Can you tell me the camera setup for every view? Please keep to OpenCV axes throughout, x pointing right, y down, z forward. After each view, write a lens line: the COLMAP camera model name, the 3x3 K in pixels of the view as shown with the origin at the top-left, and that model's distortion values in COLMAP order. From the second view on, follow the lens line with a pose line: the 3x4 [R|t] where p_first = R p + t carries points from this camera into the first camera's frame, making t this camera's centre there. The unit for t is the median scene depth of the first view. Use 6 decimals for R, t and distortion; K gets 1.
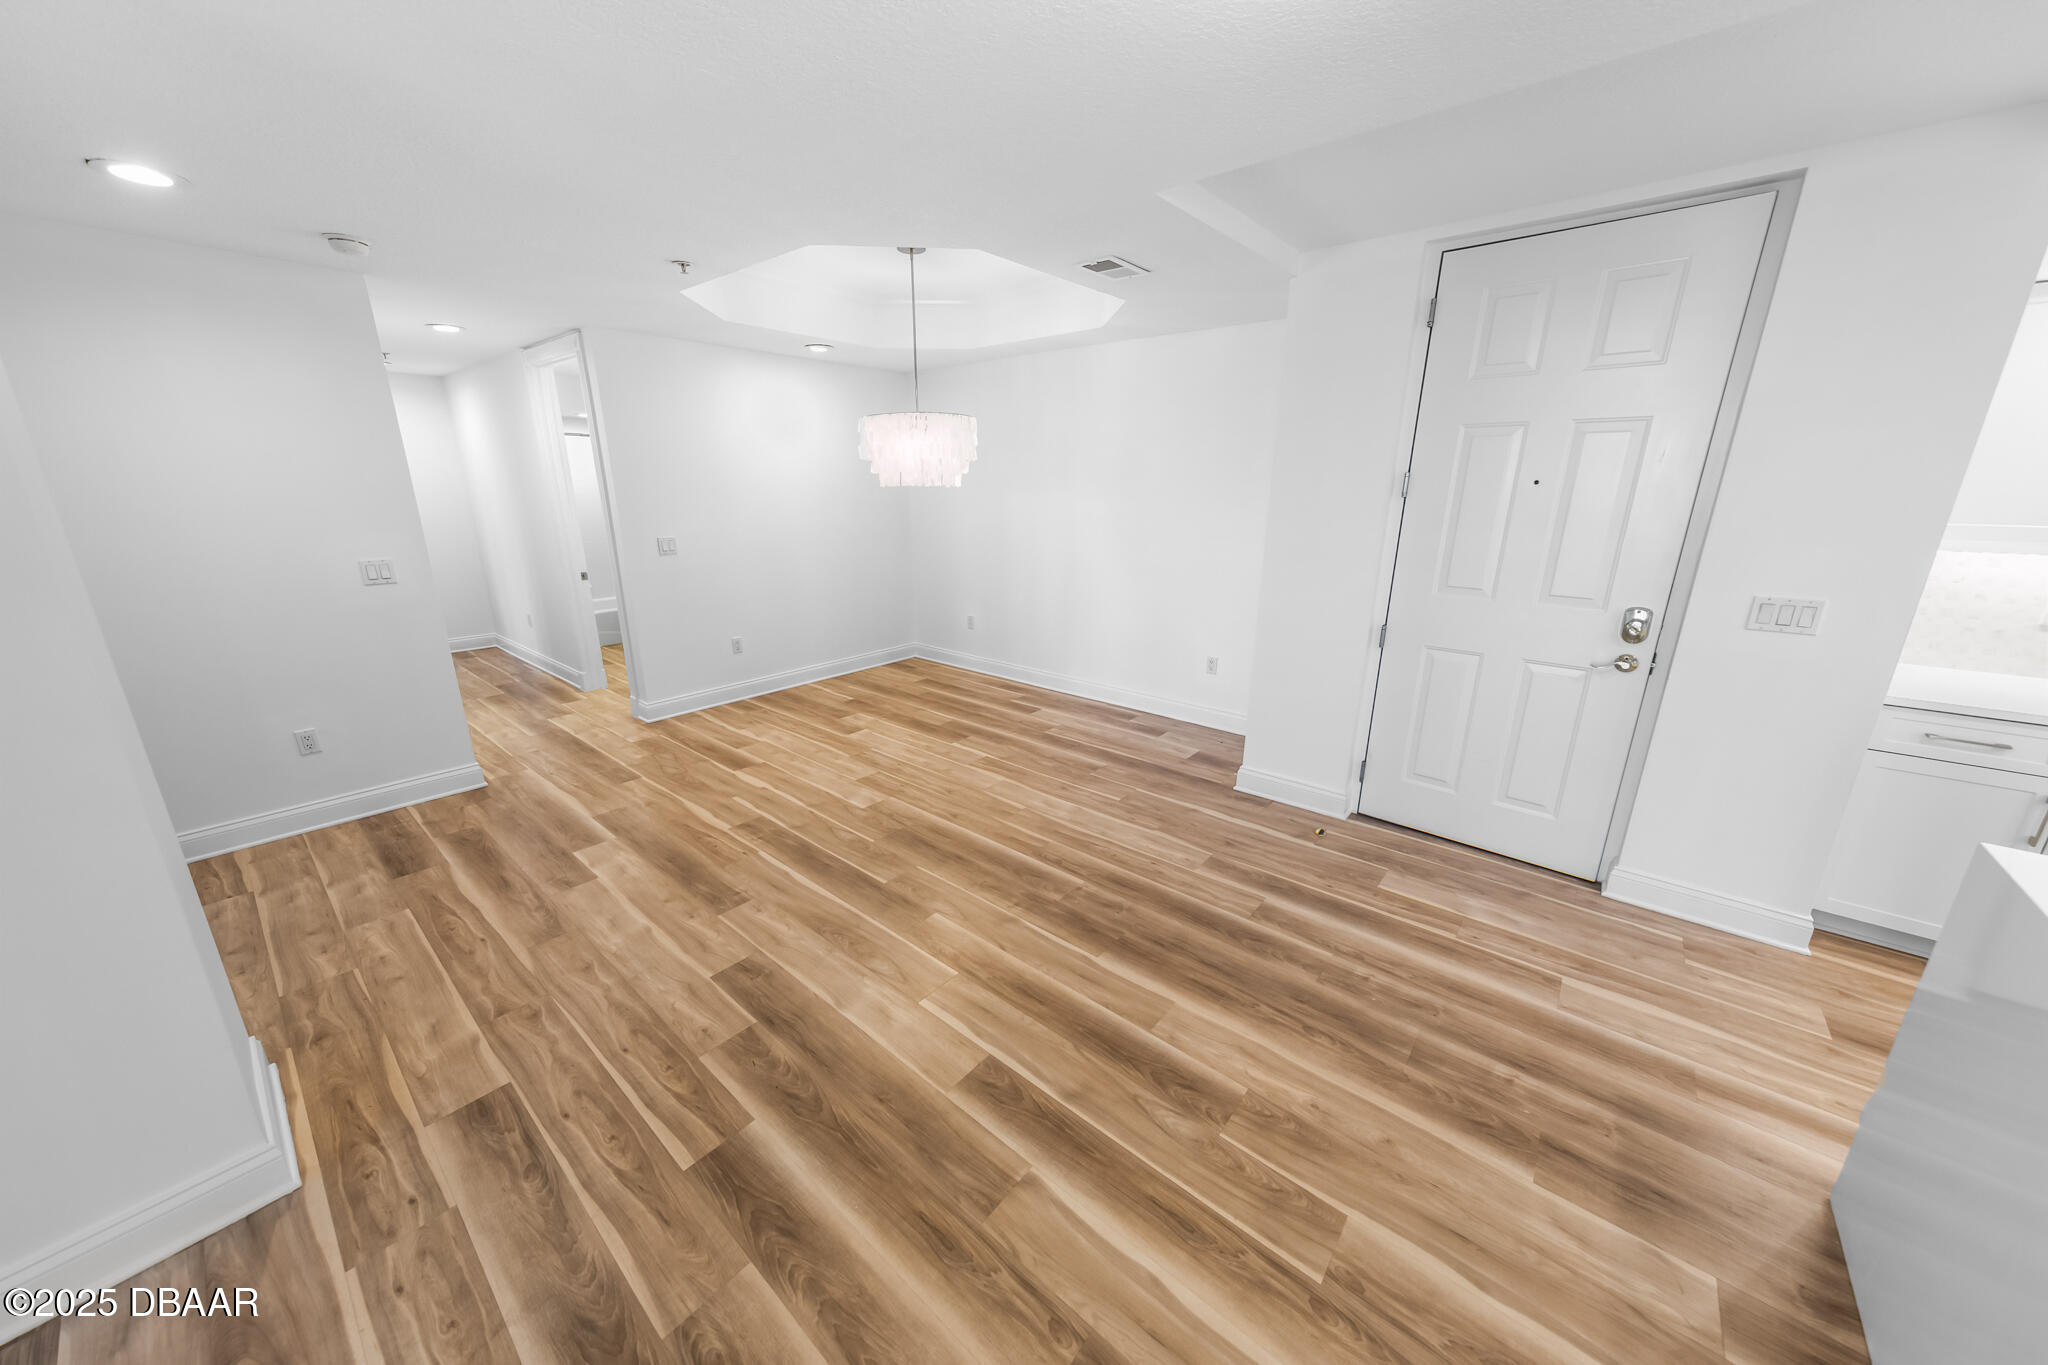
lens RADIAL K [[701.5, 0, 1017.8], [0, 701.5, 676.9], [0, 0, 1]] dist [0.008999, -0.000075]
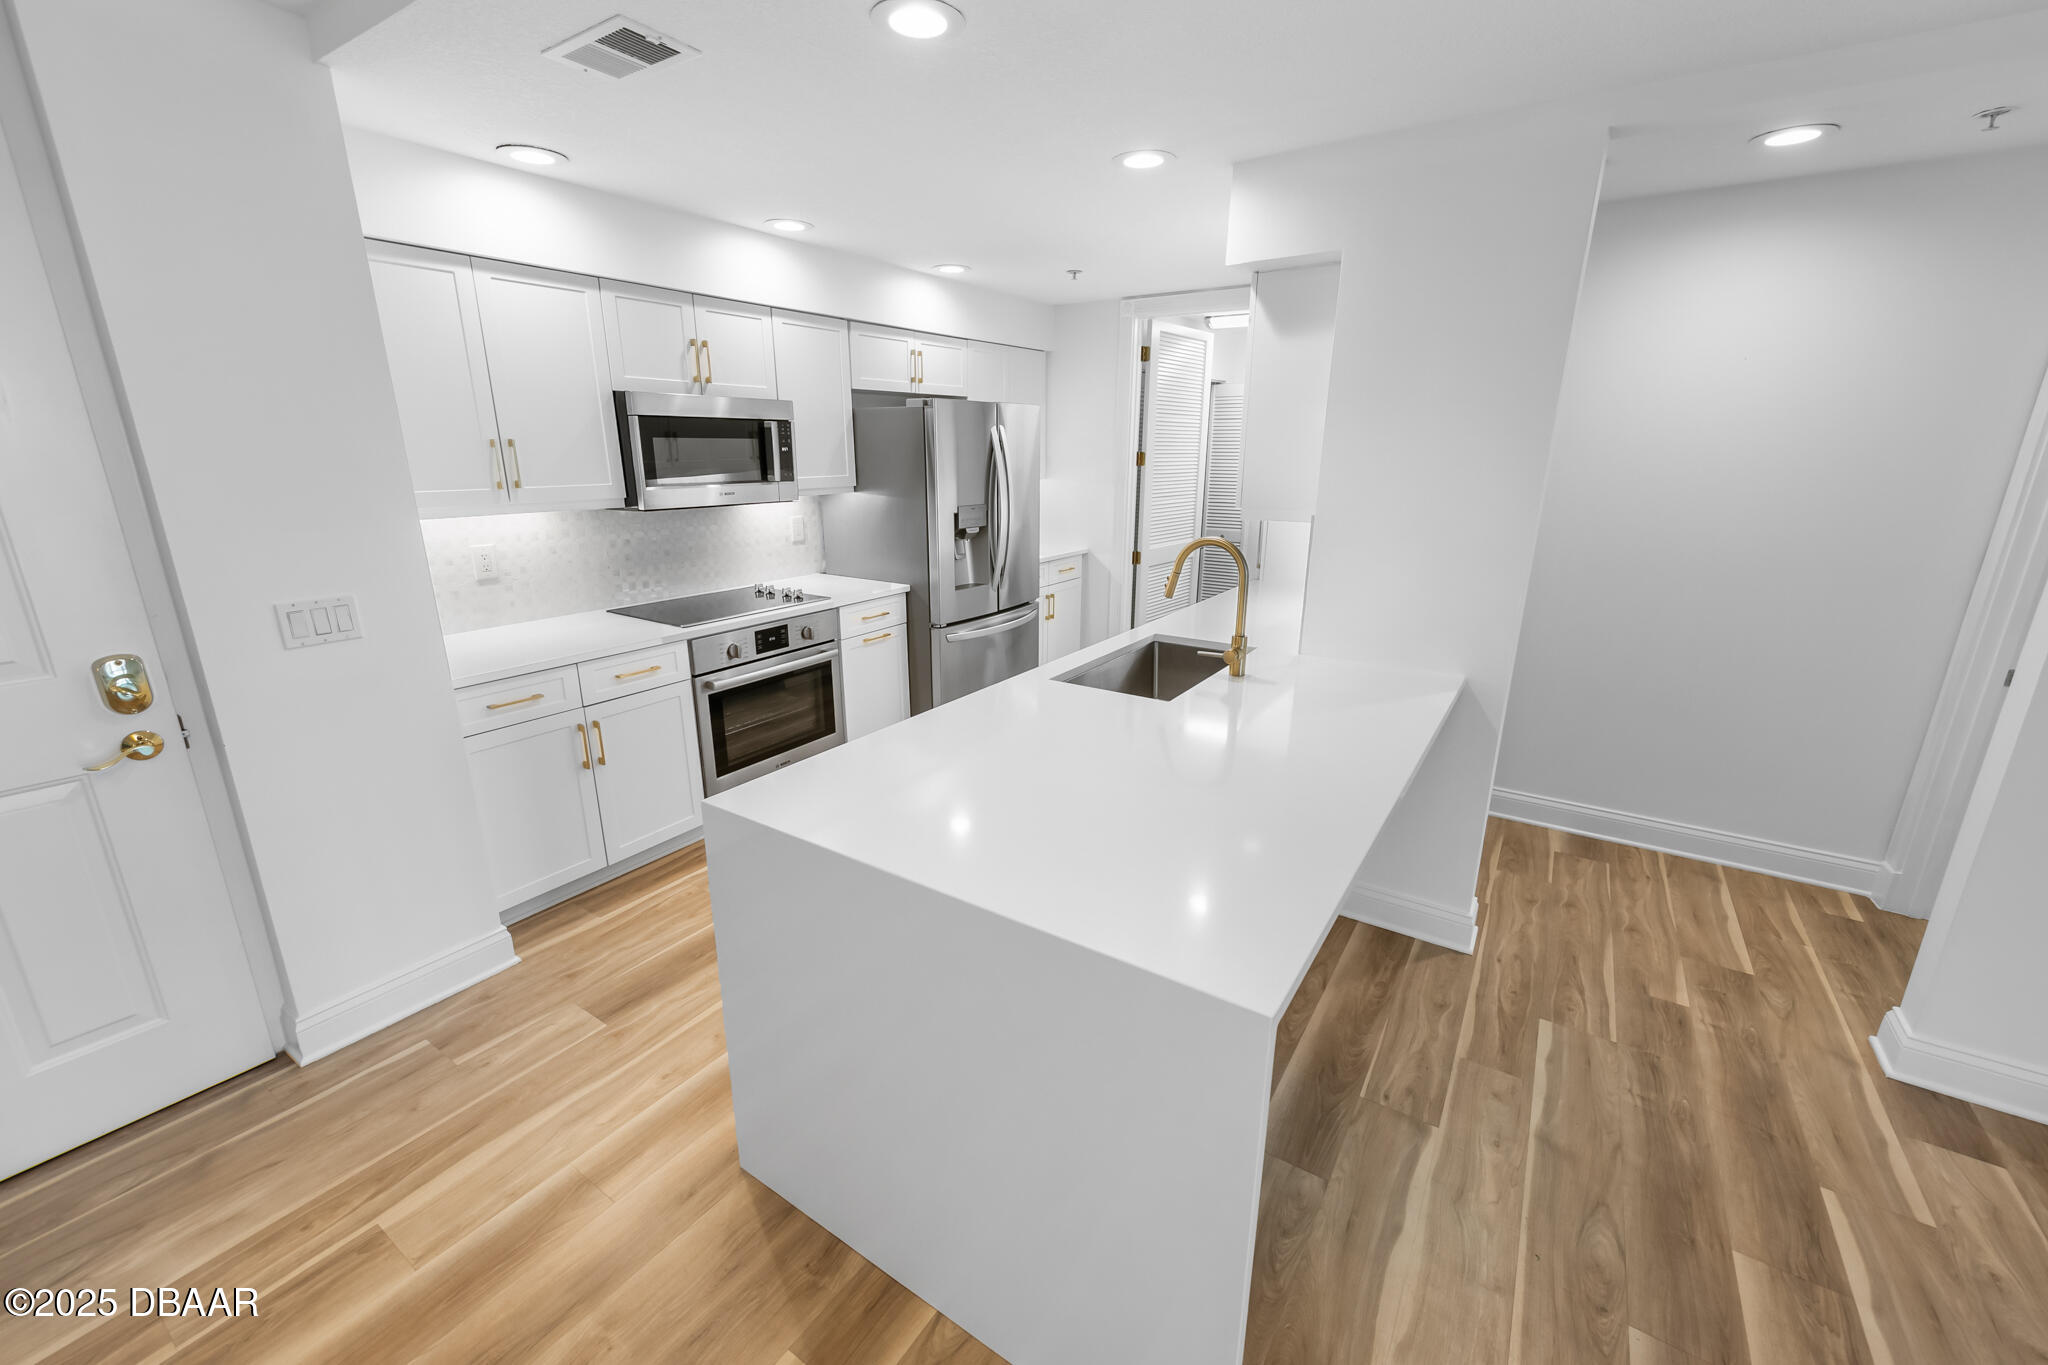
lens RADIAL K [[824.1, 0, 1020.2], [0, 824.1, 680.9], [0, 0, 1]] dist [0.004298, 0.000056]
pose [[-0.115125, -0.278873, 0.953402, 0.109748], [0.265296, 0.916289, 0.300053, -0.084686], [-0.957269, 0.287478, -0.031504, 0.284608]]
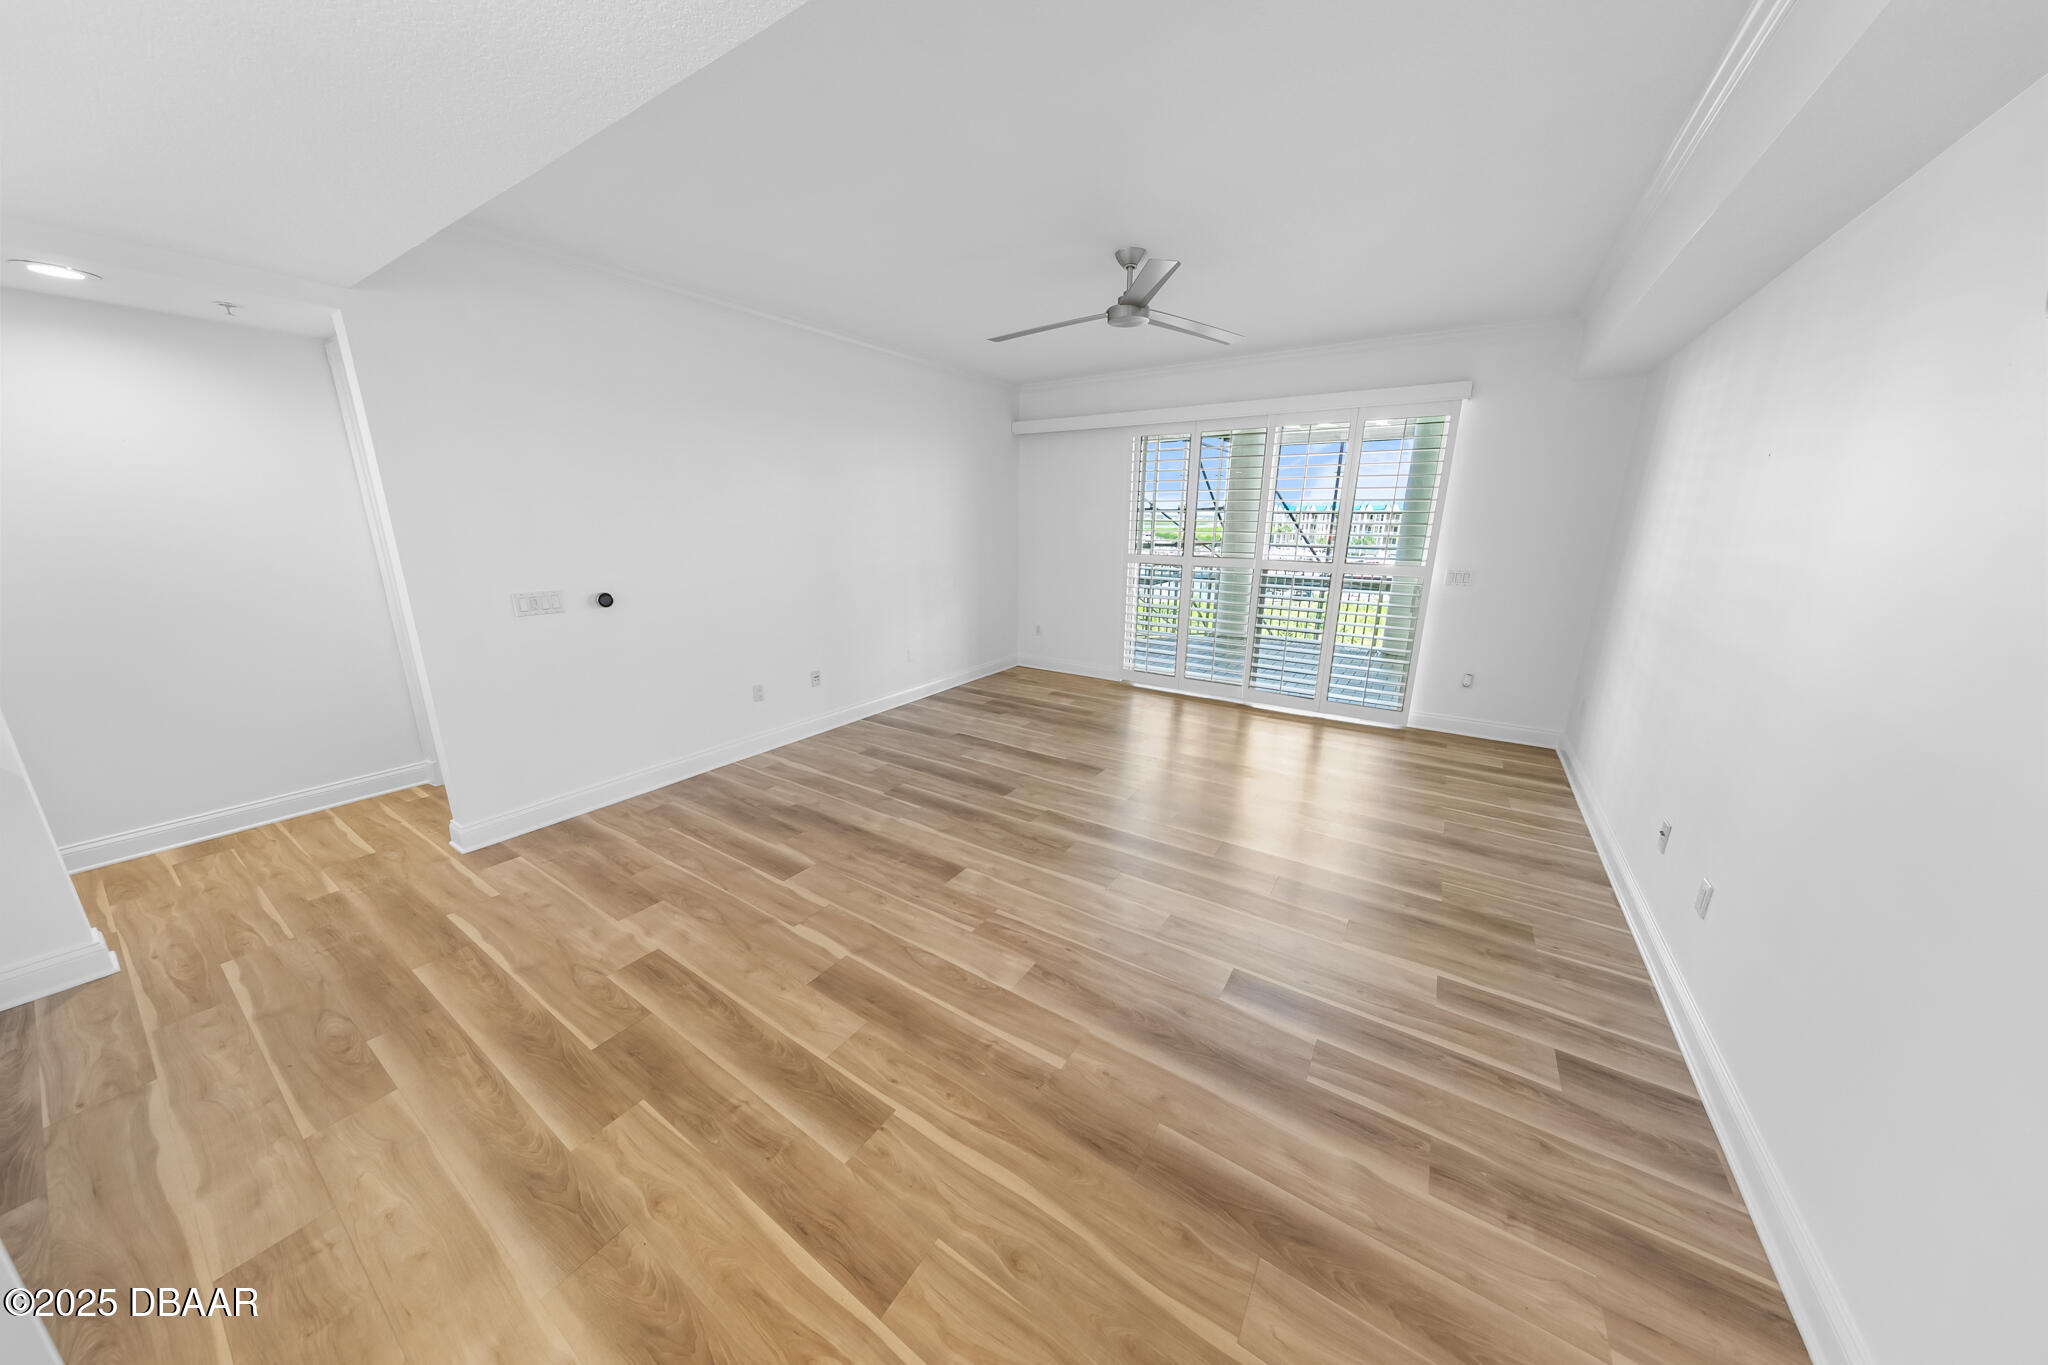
lens RADIAL K [[639.7, 0, 1019.1], [0, 639.7, 679.3], [0, 0, 1]] dist [0.010429, -0.001533]
pose [[-0.992644, 0.020948, -0.119240, -0.182666], [-0.041475, 0.866477, 0.497491, -0.147580], [0.113740, 0.498777, -0.859235, 0.508657]]
